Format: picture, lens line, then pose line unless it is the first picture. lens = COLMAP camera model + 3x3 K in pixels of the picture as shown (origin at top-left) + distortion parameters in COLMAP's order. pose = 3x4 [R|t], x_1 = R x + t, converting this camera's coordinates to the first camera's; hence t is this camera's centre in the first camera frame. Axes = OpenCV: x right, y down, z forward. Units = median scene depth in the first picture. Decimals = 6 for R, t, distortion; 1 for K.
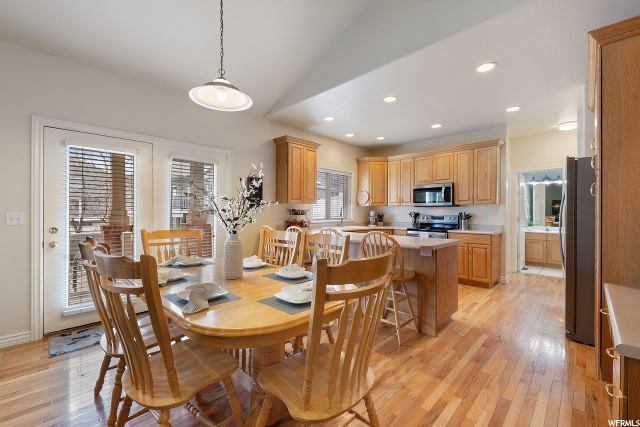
lens RADIAL K [[270.9, 0, 319.0], [0, 270.9, 212.7], [0, 0, 1]] dist [0.002637, -0.000056]
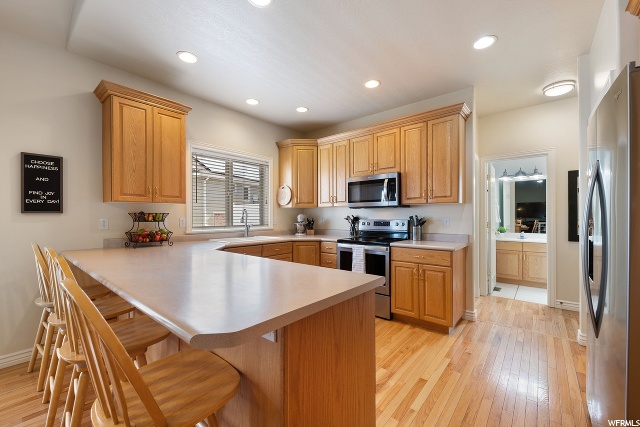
lens RADIAL K [[270.9, 0, 319.5], [0, 270.9, 216.2], [0, 0, 1]] dist [0.002637, -0.000056]
pose [[0.996050, -0.005125, 0.088641, 0.212551], [0.005354, 0.999983, -0.002355, -0.000076], [-0.088628, 0.002820, 0.996061, 0.309802]]
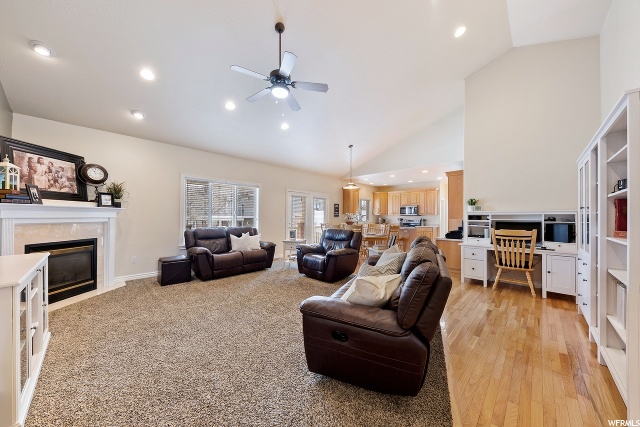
lens RADIAL K [[222.1, 0, 317.3], [0, 222.1, 215.3], [0, 0, 1]] dist [-0.002829, -0.000187]
pose [[0.999961, 0.005663, -0.006747, -0.311684], [-0.005750, 0.999900, -0.012951, 0.001779], [0.006673, 0.012989, 0.999893, -0.802922]]
